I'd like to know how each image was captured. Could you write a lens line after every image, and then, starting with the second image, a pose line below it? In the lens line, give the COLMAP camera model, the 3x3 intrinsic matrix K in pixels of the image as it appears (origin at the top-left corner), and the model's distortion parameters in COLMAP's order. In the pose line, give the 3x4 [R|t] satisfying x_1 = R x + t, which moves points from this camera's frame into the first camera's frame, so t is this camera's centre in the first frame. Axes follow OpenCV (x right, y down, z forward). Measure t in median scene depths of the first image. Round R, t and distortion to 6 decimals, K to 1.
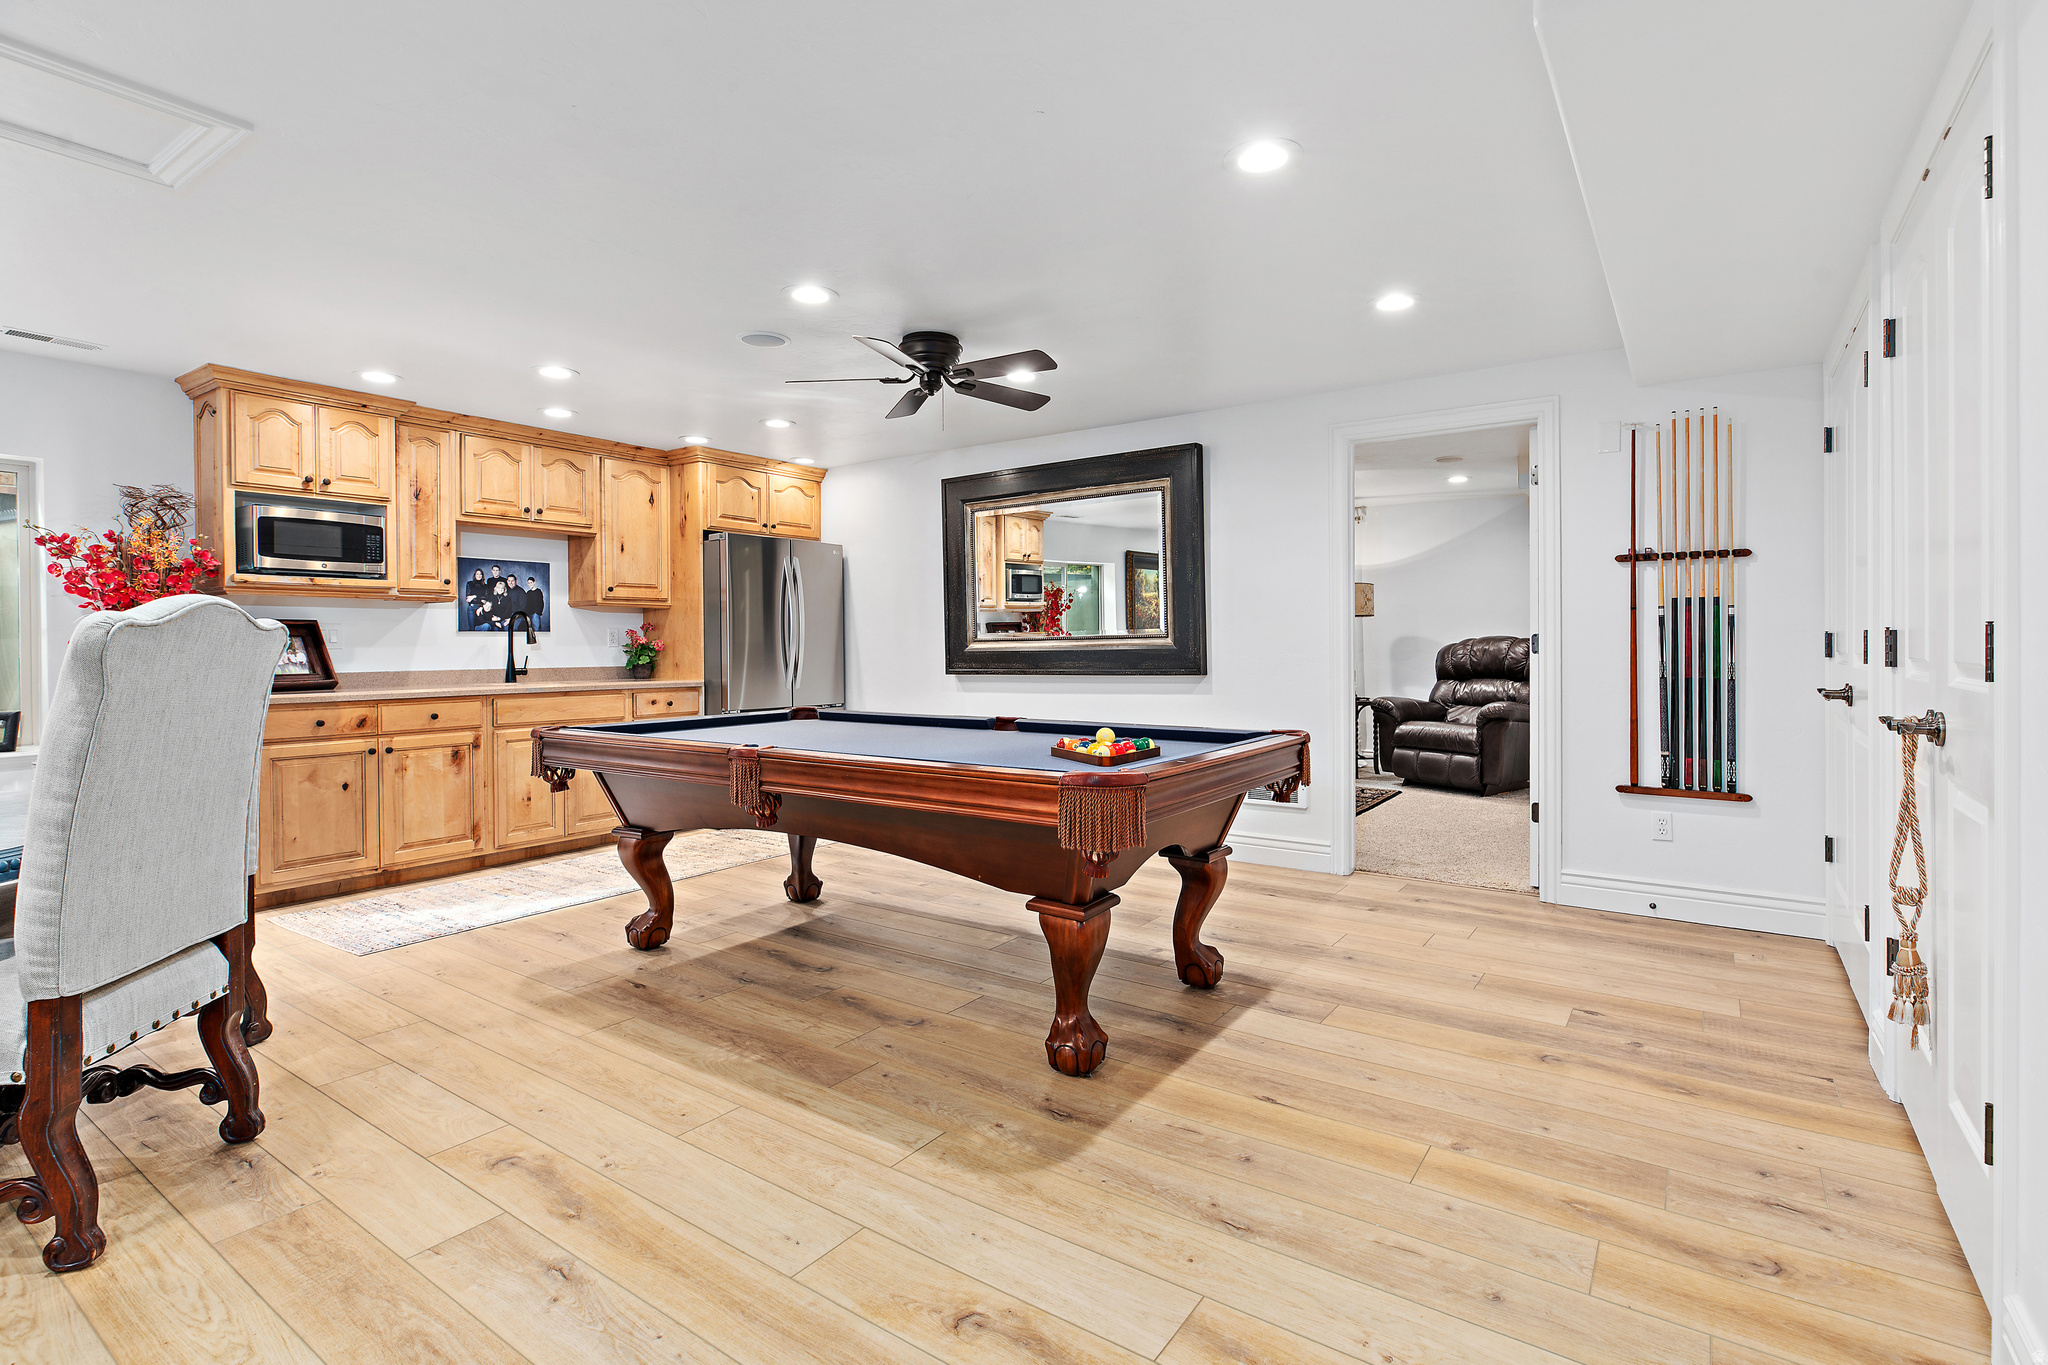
lens RADIAL K [[974.8, 0, 1068.5], [0, 974.8, 655.5], [0, 0, 1]] dist [0.000535, -0.000125]
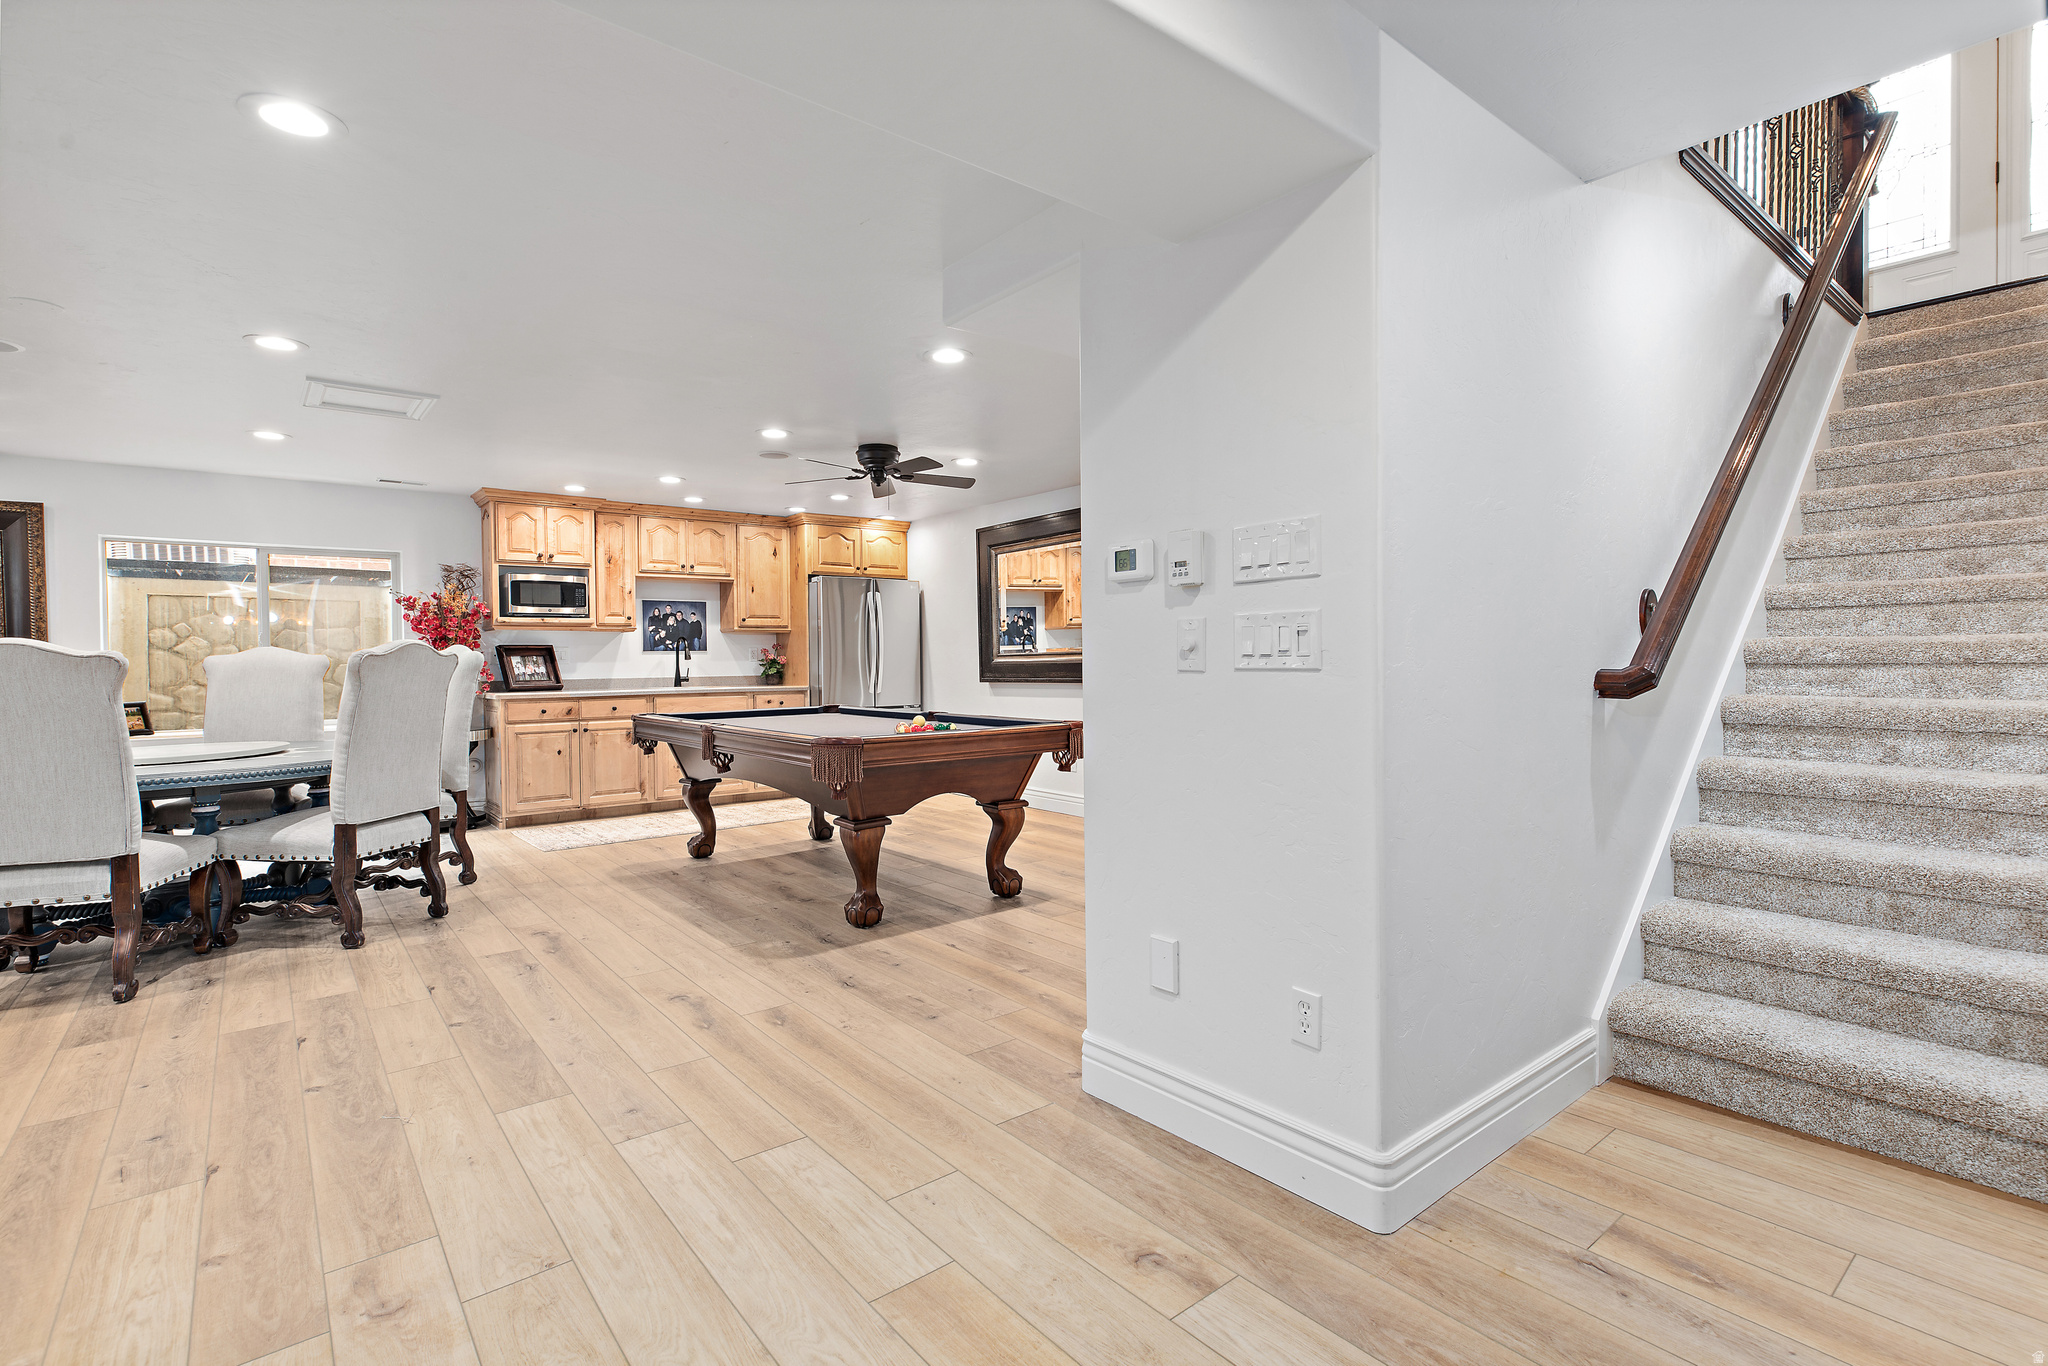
lens RADIAL K [[974.8, 0, 1062.5], [0, 974.8, 672.0], [0, 0, 1]] dist [0.000535, -0.000125]
pose [[0.961030, -0.000117, -0.276442, 0.548162], [0.001688, 0.999984, 0.005447, -0.001236], [0.276437, -0.005702, 0.961015, -0.323954]]
